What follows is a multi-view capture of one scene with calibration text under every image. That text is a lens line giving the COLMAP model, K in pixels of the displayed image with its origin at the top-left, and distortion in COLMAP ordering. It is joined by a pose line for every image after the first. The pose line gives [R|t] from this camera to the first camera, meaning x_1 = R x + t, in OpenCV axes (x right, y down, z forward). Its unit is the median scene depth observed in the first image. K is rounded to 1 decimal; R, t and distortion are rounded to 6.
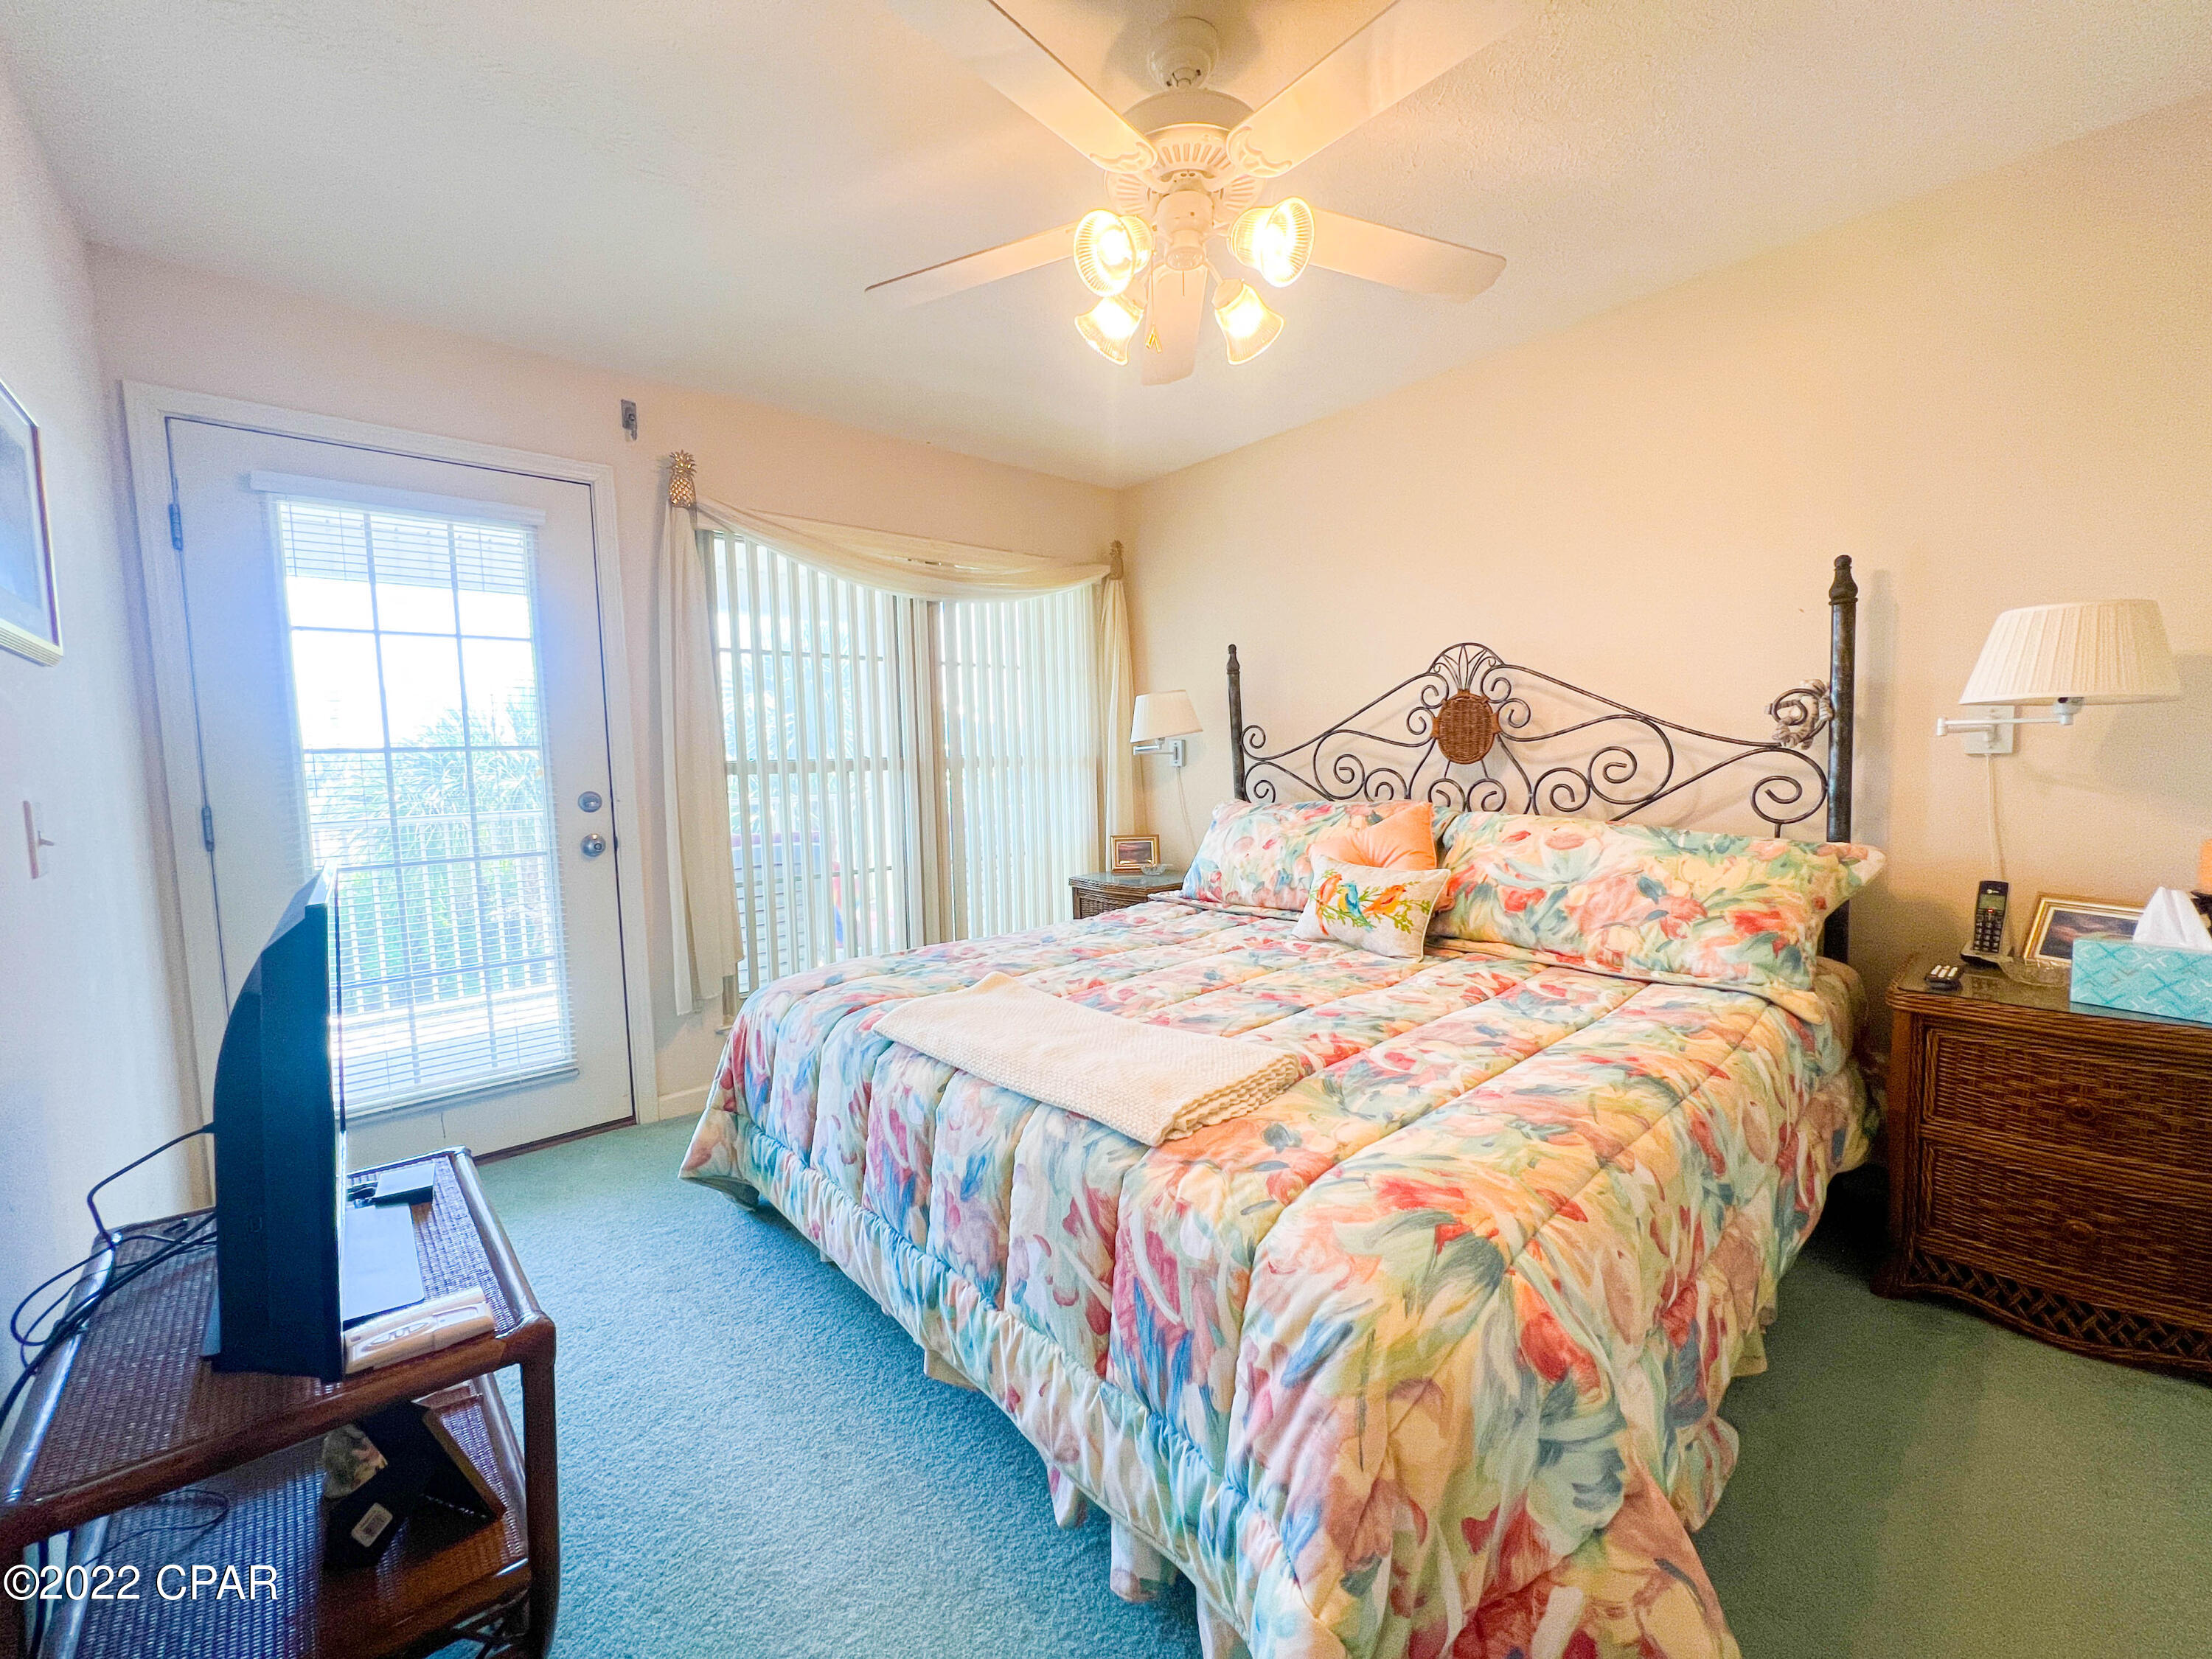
lens RADIAL K [[892.6, 0, 1106.0], [0, 892.6, 829.5], [0, 0, 1]] dist [-0.000447, 0.000138]
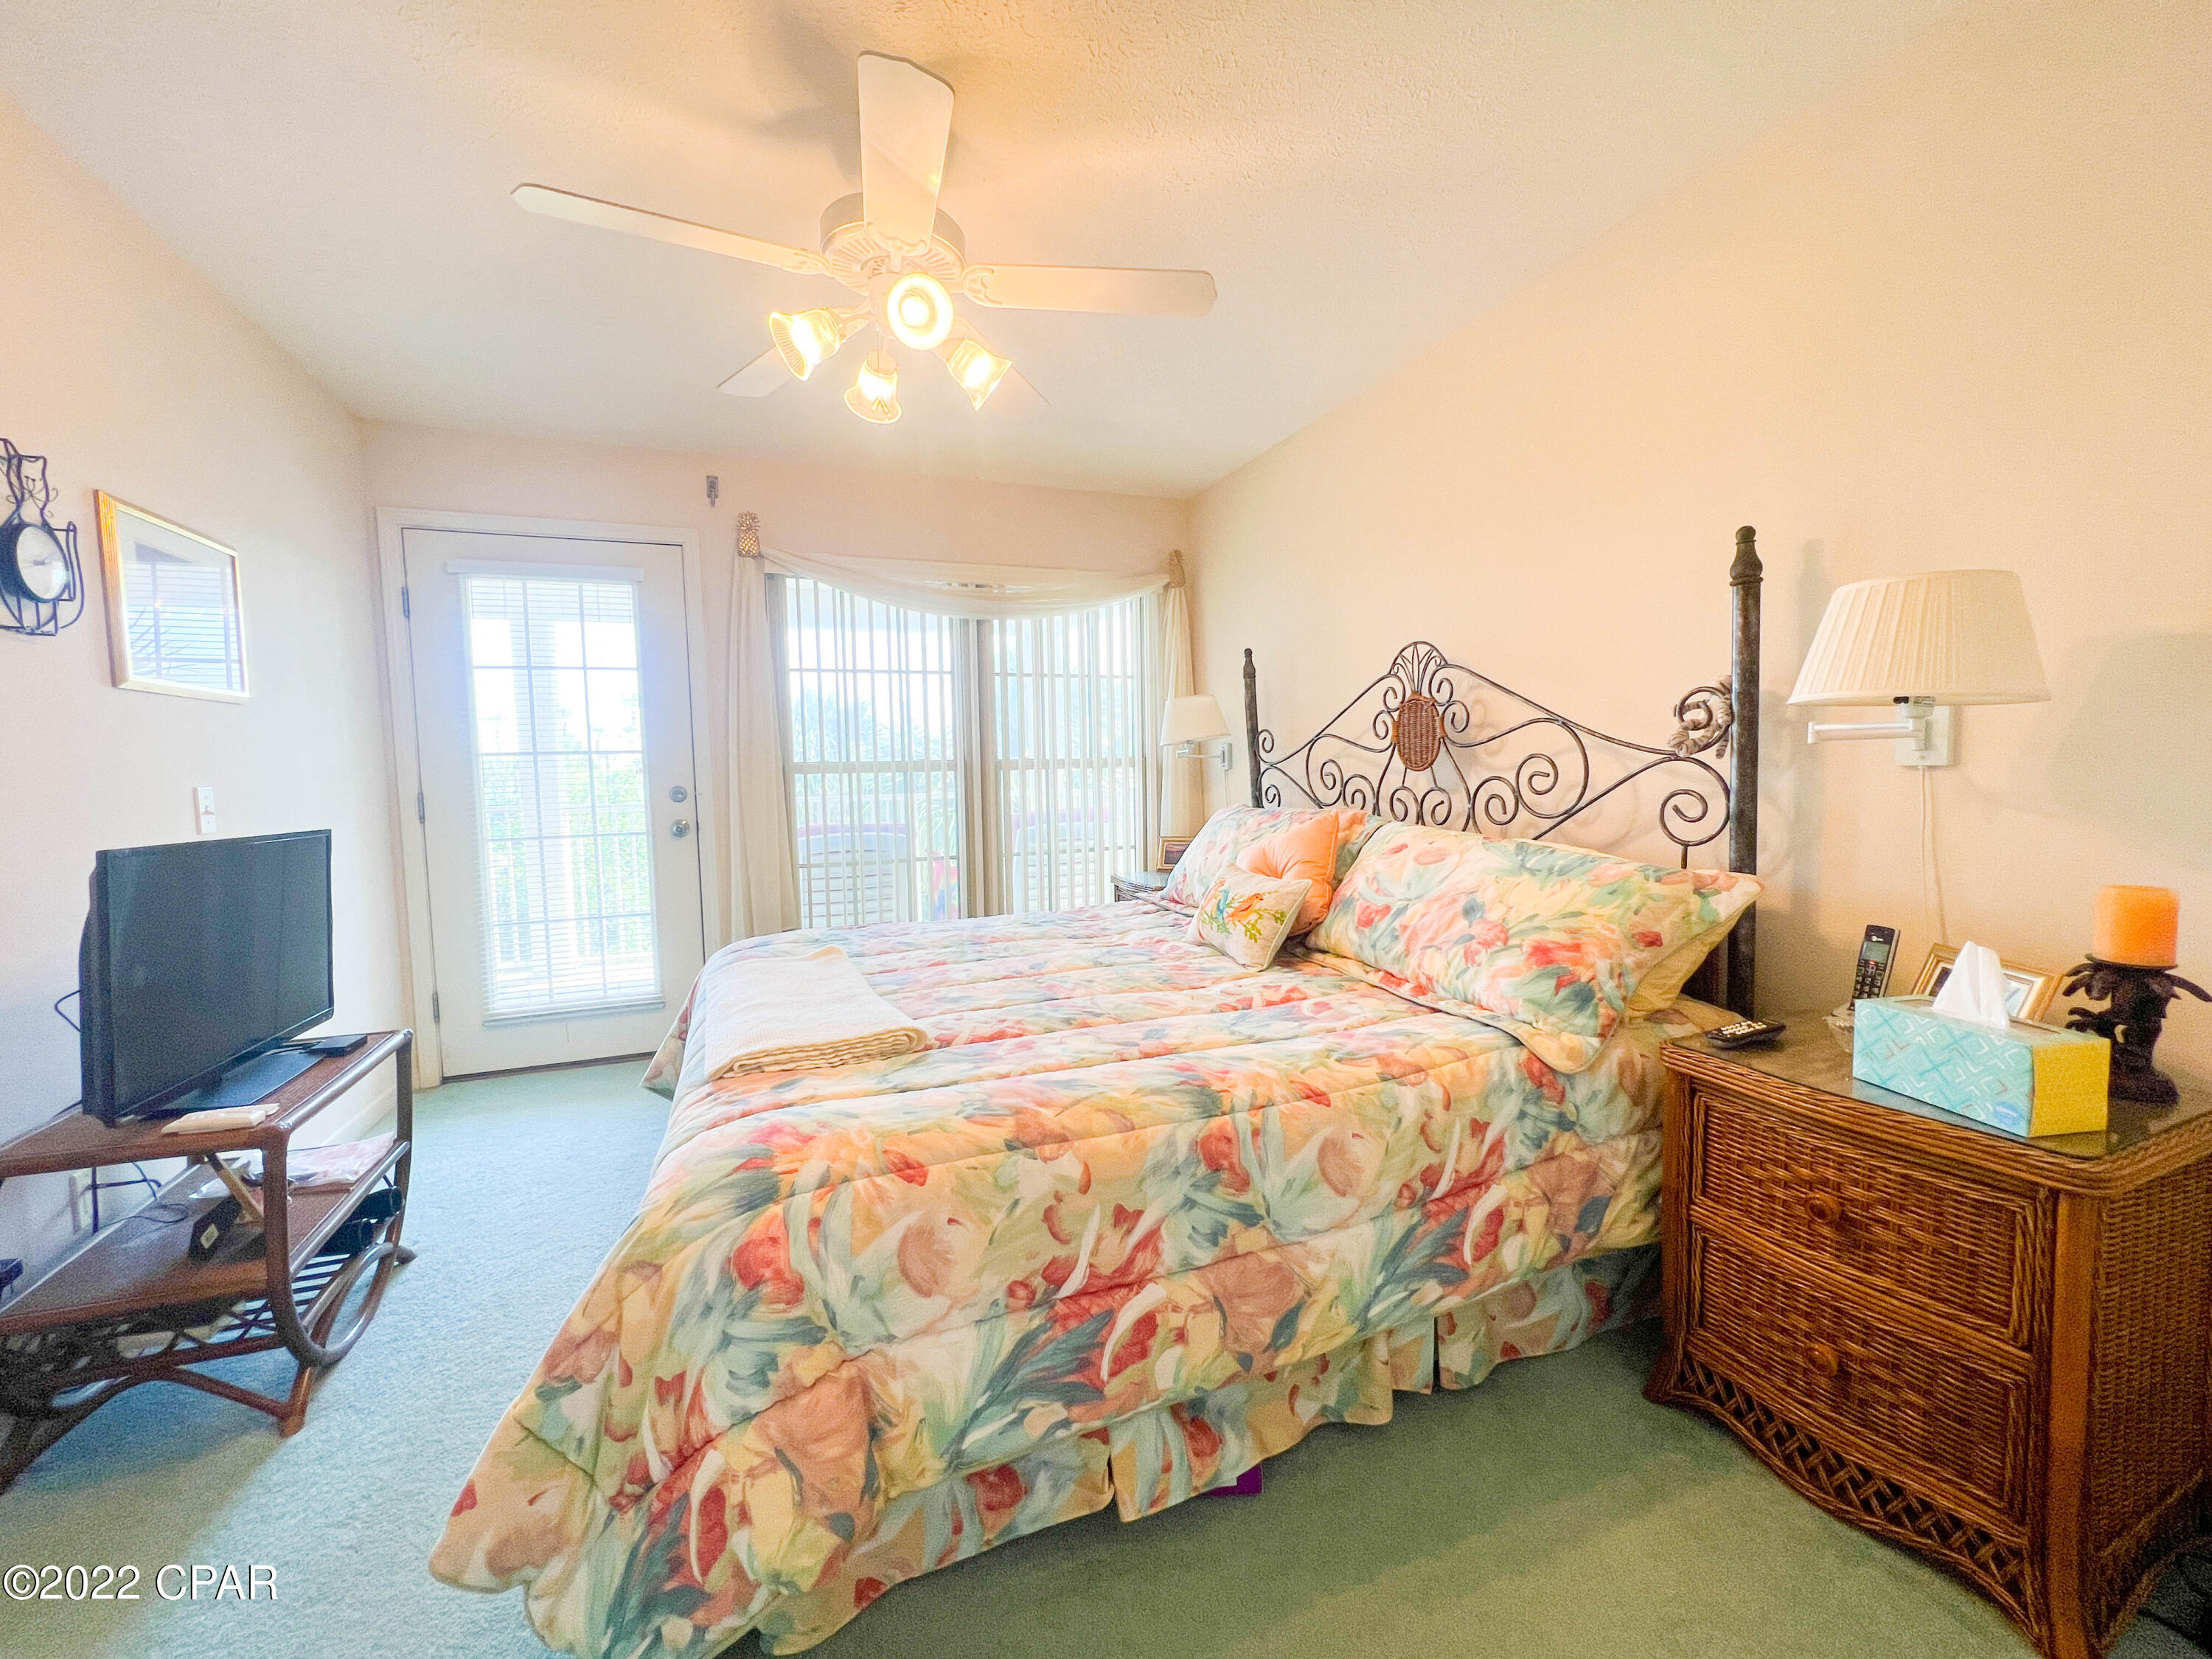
lens RADIAL K [[894.2, 0, 1106.0], [0, 894.2, 829.5], [0, 0, 1]] dist [-0.001609, -0.000139]
pose [[0.939107, 0.032288, -0.342105, 0.526644], [-0.031976, 0.999467, 0.006554, -0.009915], [0.342134, 0.004784, 0.939639, 0.011484]]
